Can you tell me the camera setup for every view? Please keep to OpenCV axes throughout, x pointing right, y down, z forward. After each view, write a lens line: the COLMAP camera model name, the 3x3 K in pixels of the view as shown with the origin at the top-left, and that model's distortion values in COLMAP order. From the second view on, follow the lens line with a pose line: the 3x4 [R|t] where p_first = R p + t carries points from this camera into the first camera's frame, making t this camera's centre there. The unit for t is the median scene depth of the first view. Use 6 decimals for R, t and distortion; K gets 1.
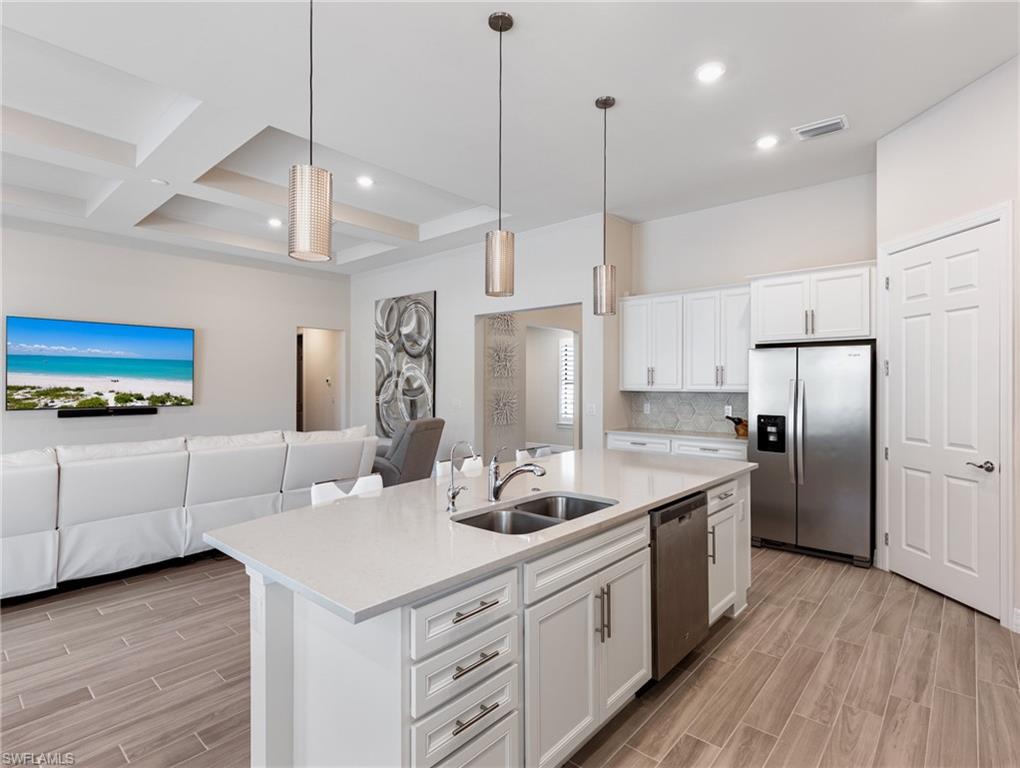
lens RADIAL K [[527.1, 0, 520.2], [0, 527.1, 377.0], [0, 0, 1]] dist [0.004140, 0.000722]
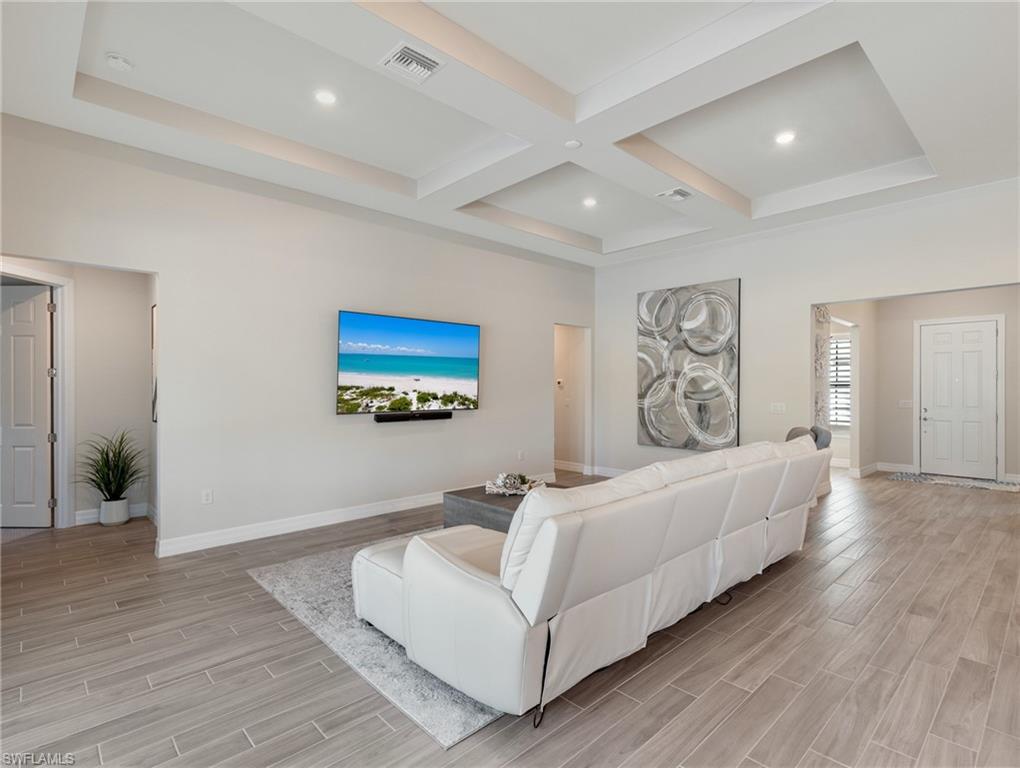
lens RADIAL K [[527.1, 0, 510.1], [0, 527.1, 385.9], [0, 0, 1]] dist [0.004140, 0.000722]
pose [[0.989075, 0.005995, -0.147294, -0.393133], [-0.004449, 0.999932, 0.010824, 0.005280], [0.147348, -0.010050, 0.989034, 0.085335]]
